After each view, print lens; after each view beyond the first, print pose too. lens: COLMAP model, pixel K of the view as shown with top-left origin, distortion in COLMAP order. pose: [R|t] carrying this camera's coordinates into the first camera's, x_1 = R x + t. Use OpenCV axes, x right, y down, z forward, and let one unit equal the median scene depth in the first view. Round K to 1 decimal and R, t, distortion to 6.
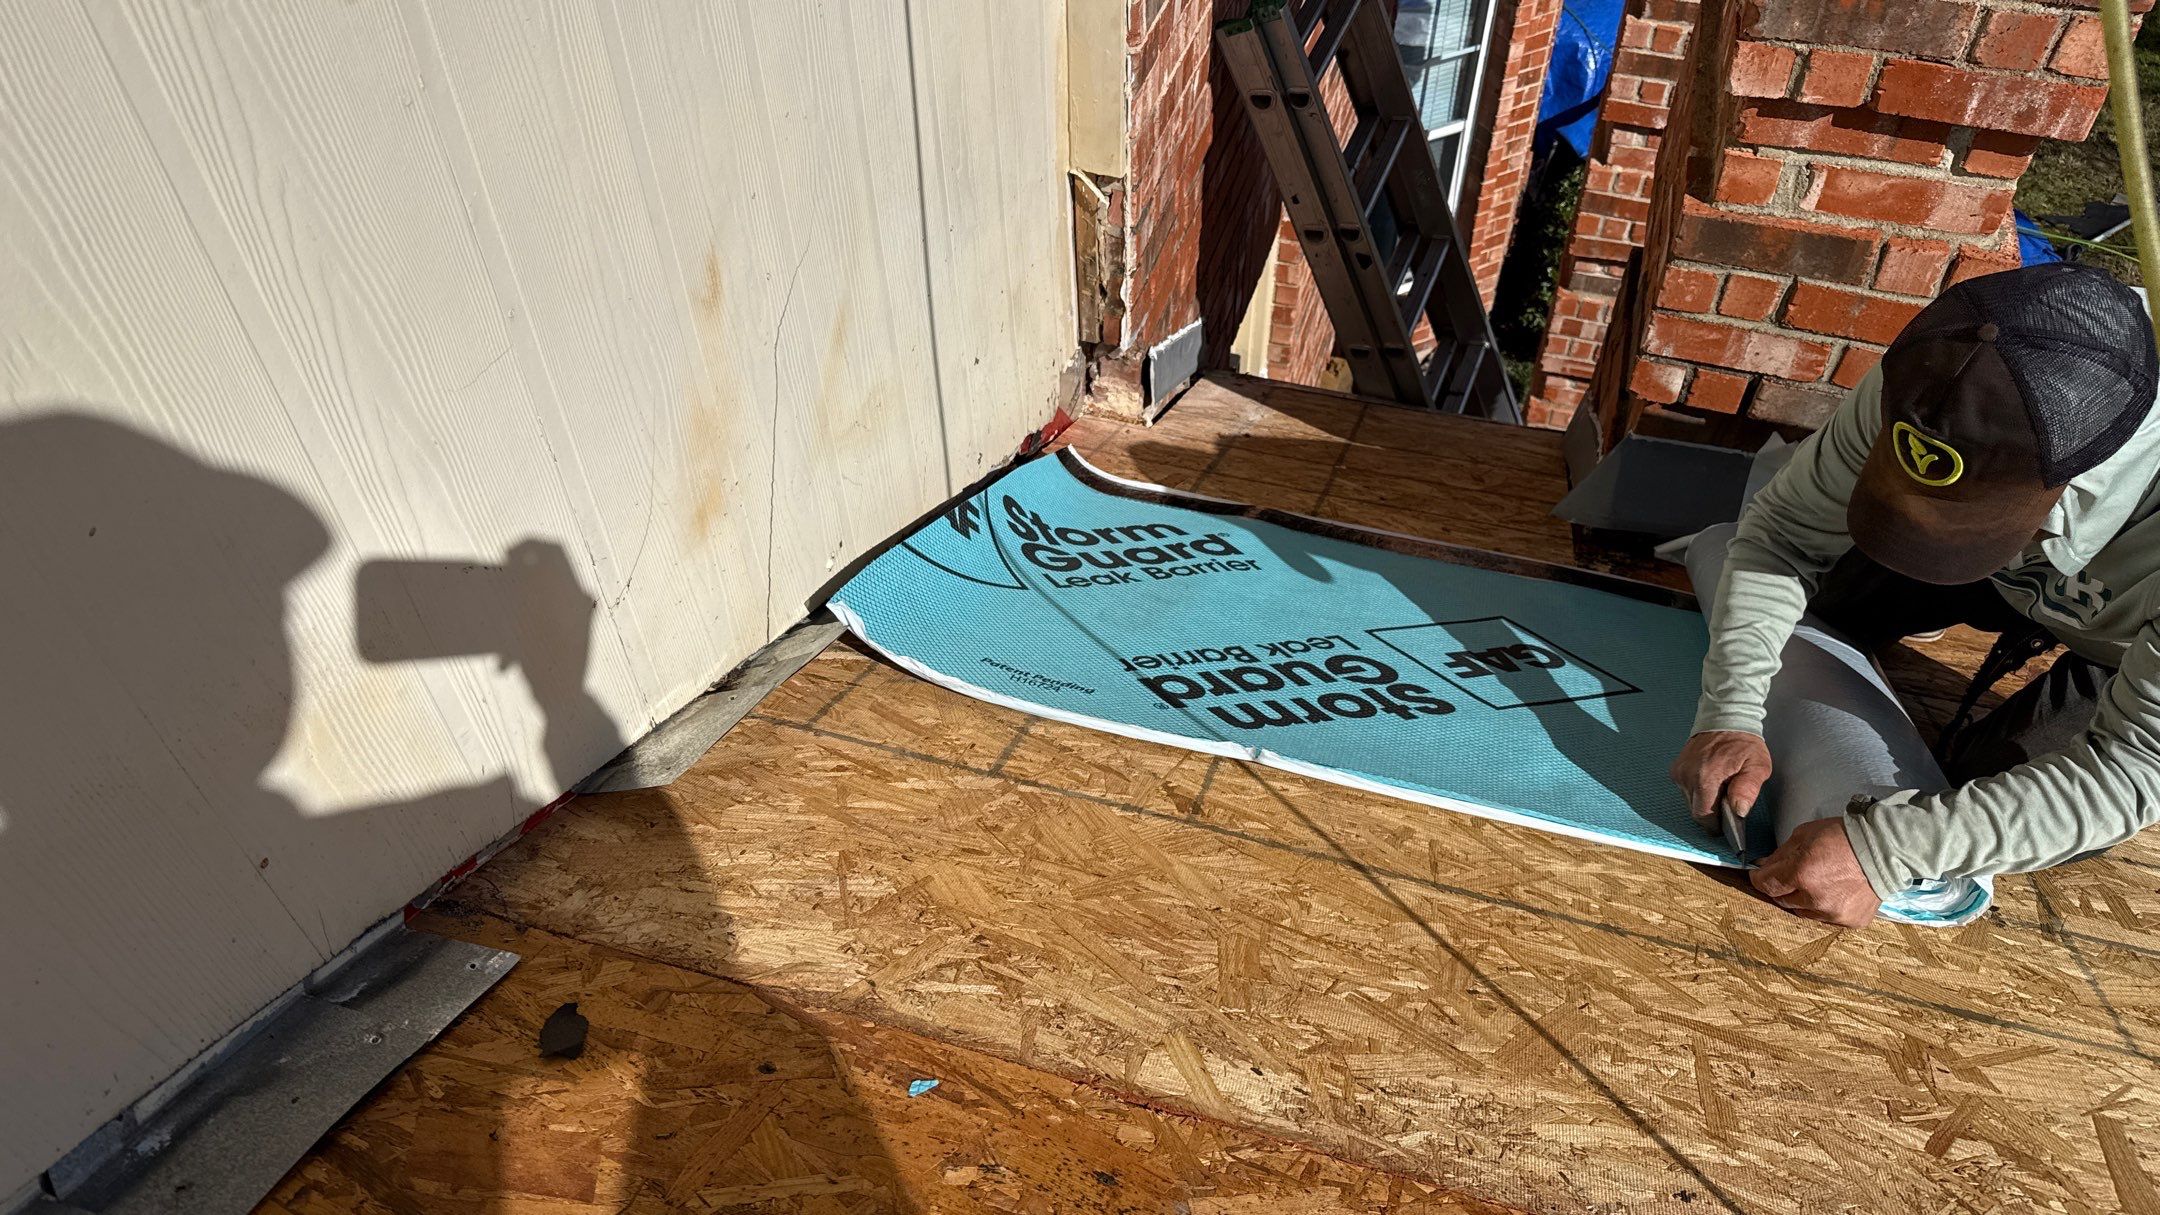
lens RADIAL K [[1528.1, 0, 1033.6], [0, 1528.1, 603.6], [0, 0, 1]] dist [0.105440, -0.158164]
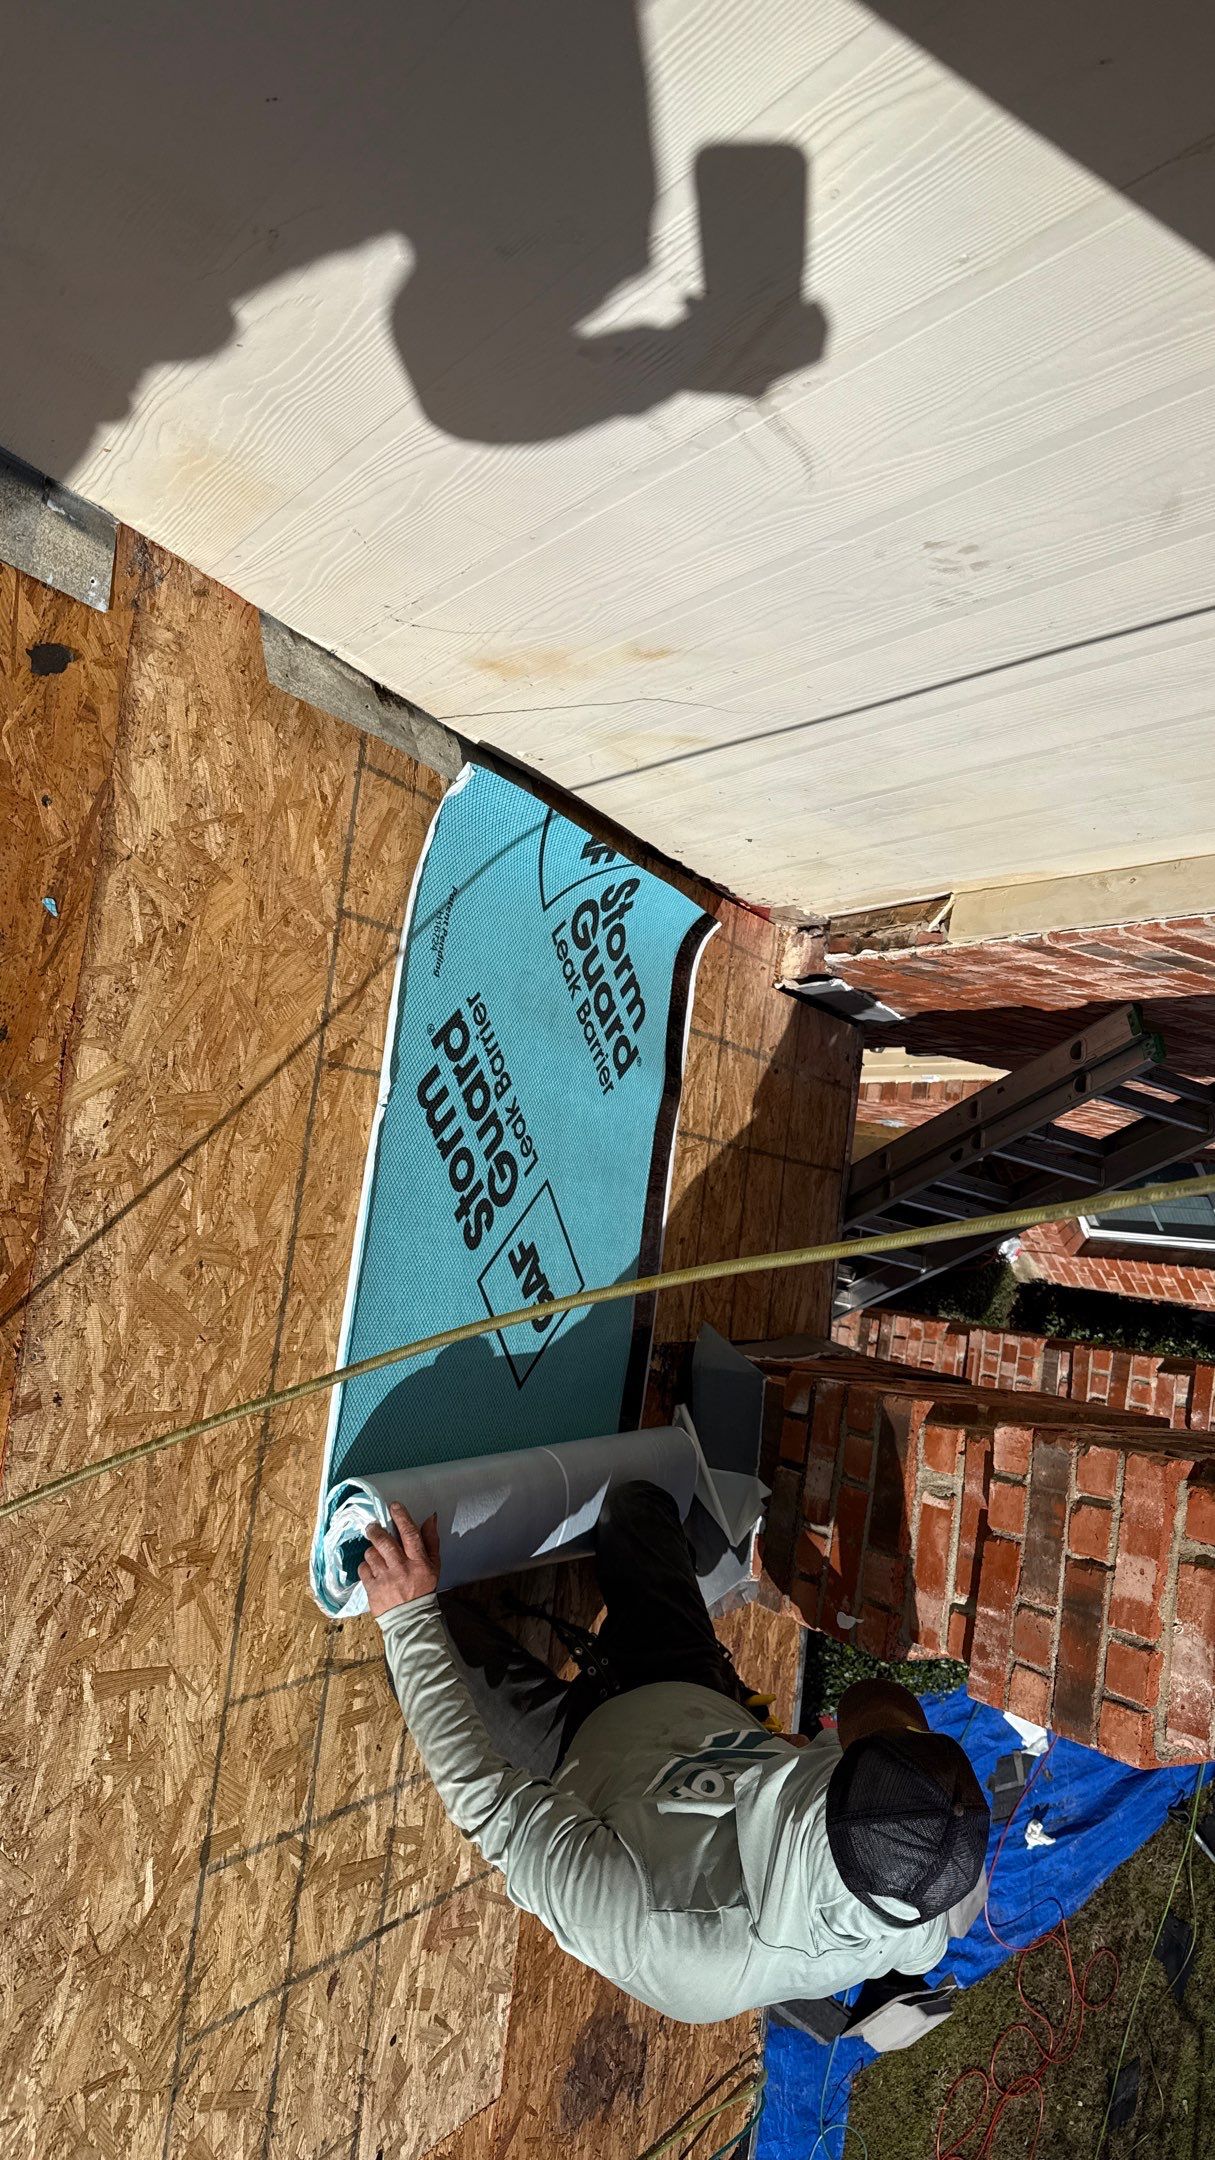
lens RADIAL K [[1577.7, 0, 611.1], [0, 1577.7, 1039.5], [0, 0, 1]] dist [0.103229, -0.101501]
pose [[0.123800, 0.988254, 0.089592, -0.009470], [-0.979511, 0.107252, 0.170455, -0.292194], [0.158844, -0.108858, 0.981284, -0.280137]]
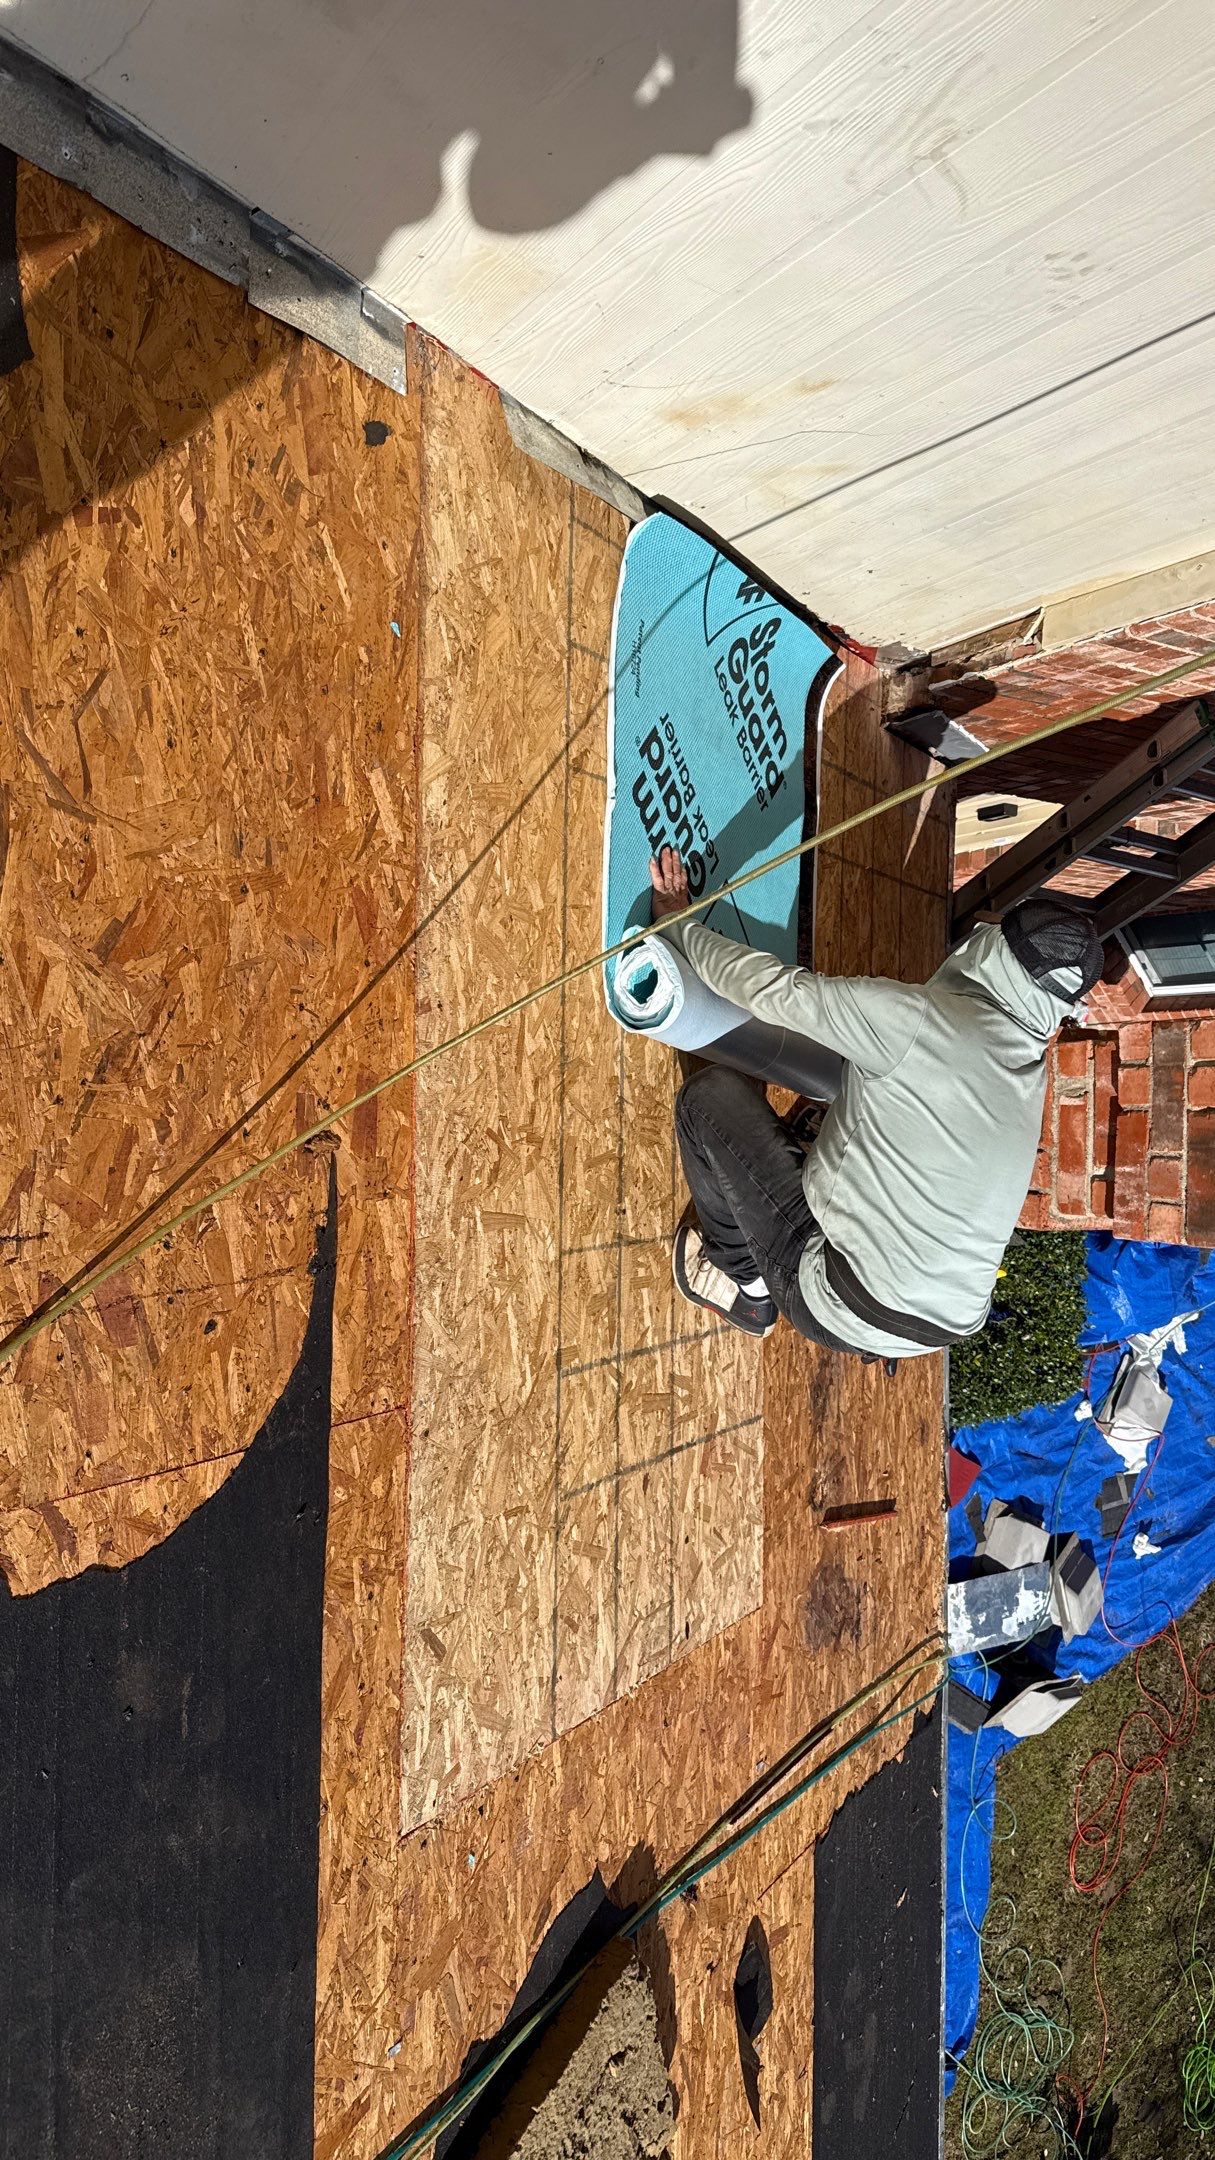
lens RADIAL K [[1682.0, 0, 603.7], [0, 1682.0, 1109.0], [0, 0, 1]] dist [0.137198, -0.180545]
pose [[0.226602, 0.957818, 0.176736, 0.119976], [-0.962768, 0.192811, 0.189477, -0.149326], [0.147408, -0.213091, 0.965848, -0.749530]]
